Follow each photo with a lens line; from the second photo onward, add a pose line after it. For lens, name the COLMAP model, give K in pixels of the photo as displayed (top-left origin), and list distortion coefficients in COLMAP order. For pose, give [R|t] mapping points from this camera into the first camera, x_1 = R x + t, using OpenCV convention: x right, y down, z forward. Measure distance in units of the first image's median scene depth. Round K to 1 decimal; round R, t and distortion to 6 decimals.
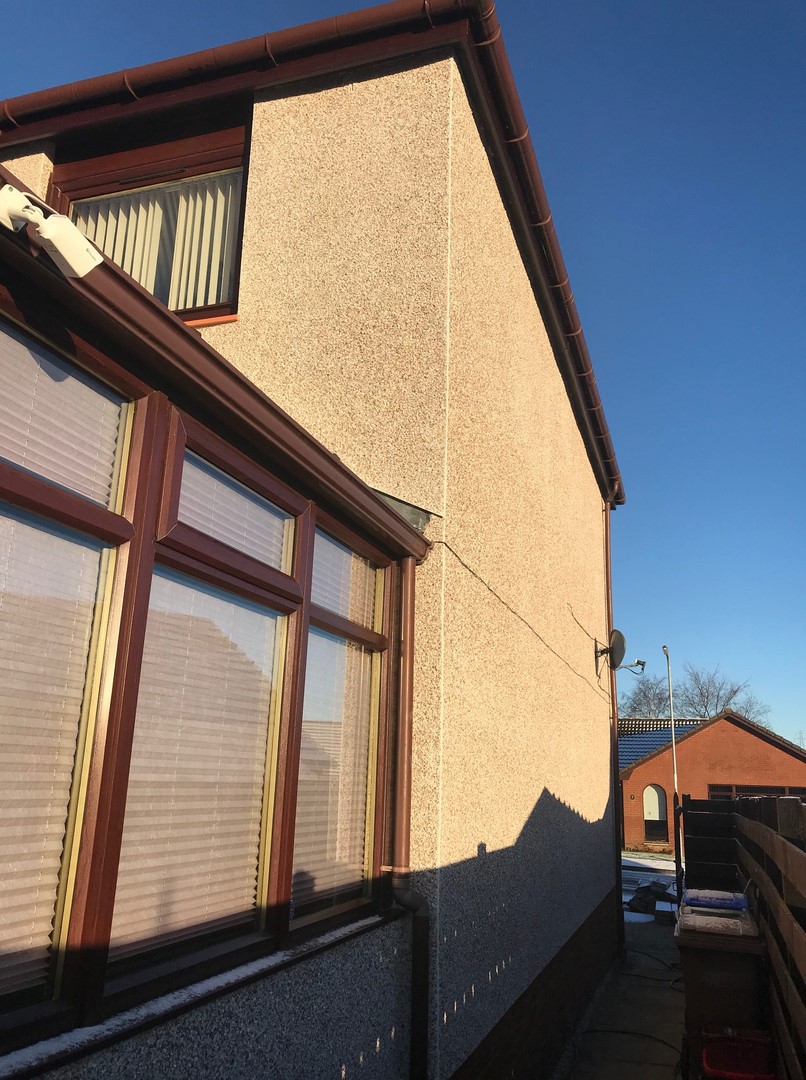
lens RADIAL K [[875.9, 0, 403.0], [0, 875.9, 540.0], [0, 0, 1]] dist [0.043066, -0.004756]
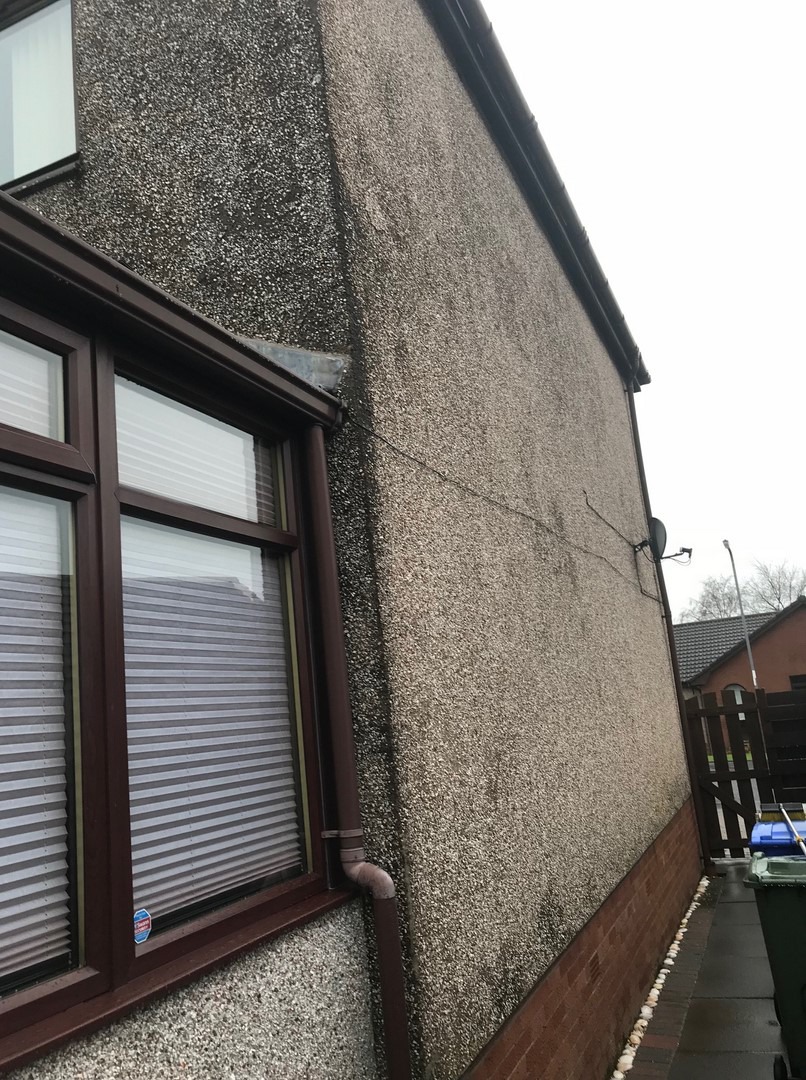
lens RADIAL K [[875.9, 0, 403.0], [0, 875.9, 540.0], [0, 0, 1]] dist [0.043066, -0.004756]
pose [[0.986925, -0.147891, -0.064095, 0.047528], [0.151664, 0.986691, 0.058636, 0.034211], [0.054571, -0.067590, 0.996220, 0.102400]]
